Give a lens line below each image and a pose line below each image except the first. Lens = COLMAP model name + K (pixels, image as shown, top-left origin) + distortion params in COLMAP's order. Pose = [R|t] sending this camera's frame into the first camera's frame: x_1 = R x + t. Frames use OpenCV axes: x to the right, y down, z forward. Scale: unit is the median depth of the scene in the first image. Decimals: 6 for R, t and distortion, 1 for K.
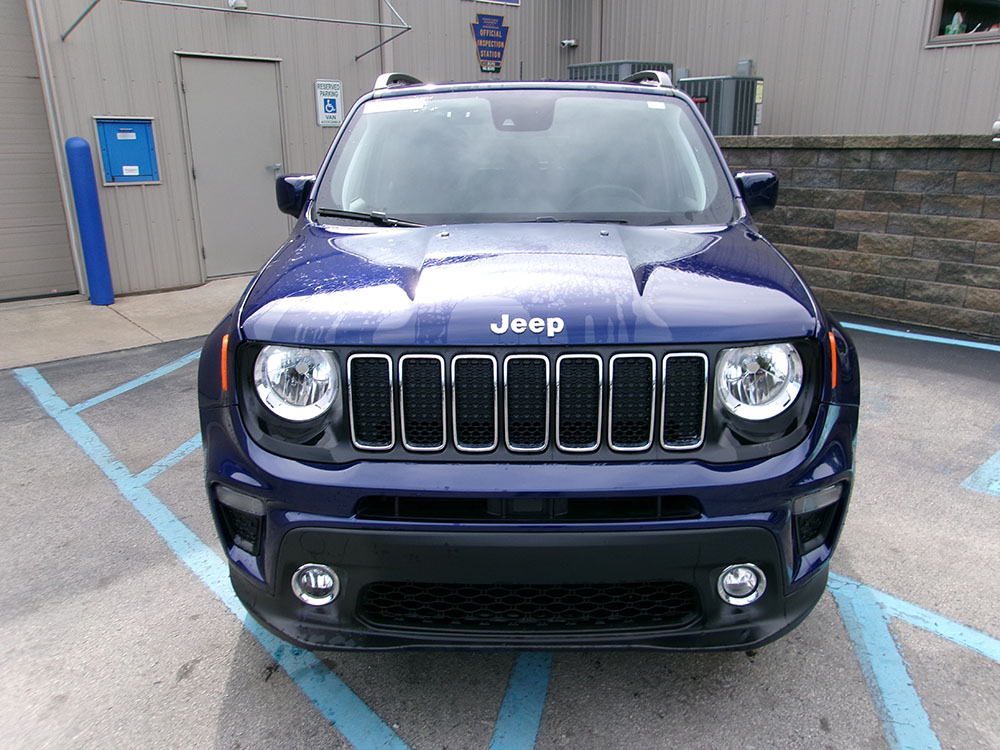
lens RADIAL K [[785.8, 0, 500.0], [0, 785.8, 375.0], [0, 0, 1]] dist [-0.000156, 0.010610]
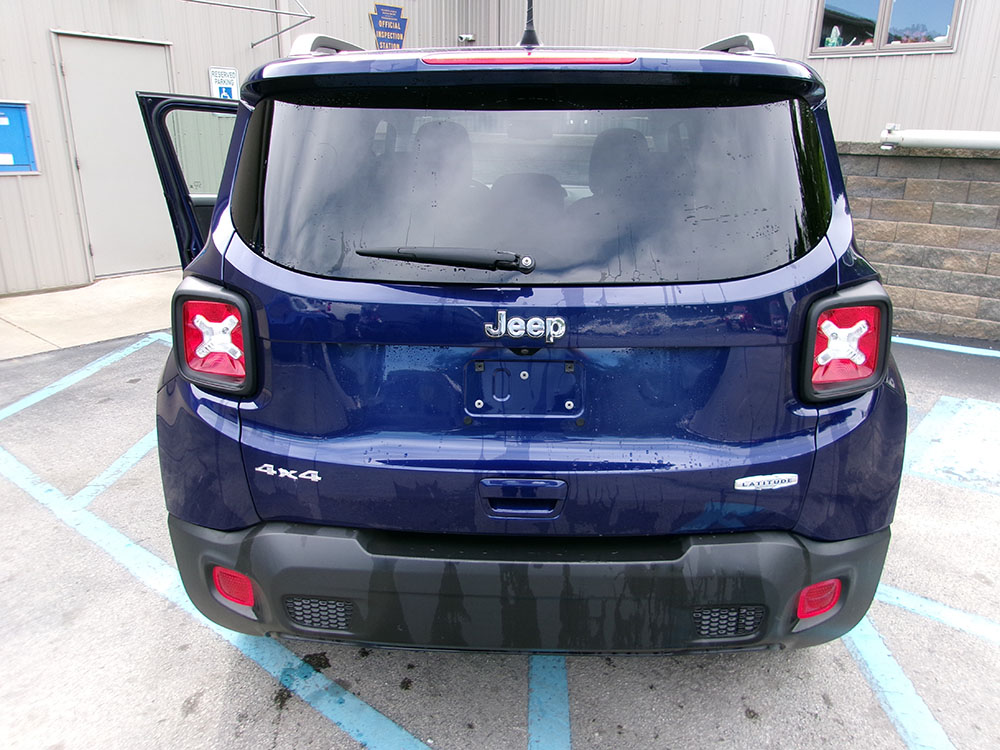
lens RADIAL K [[788.1, 0, 500.0], [0, 788.1, 375.0], [0, 0, 1]] dist [0.007957, 0.007637]
pose [[0.986558, -0.027147, 0.161143, -0.140137], [0.025391, 0.999594, 0.012944, -0.019660], [-0.161428, -0.008678, 0.986846, 0.002738]]
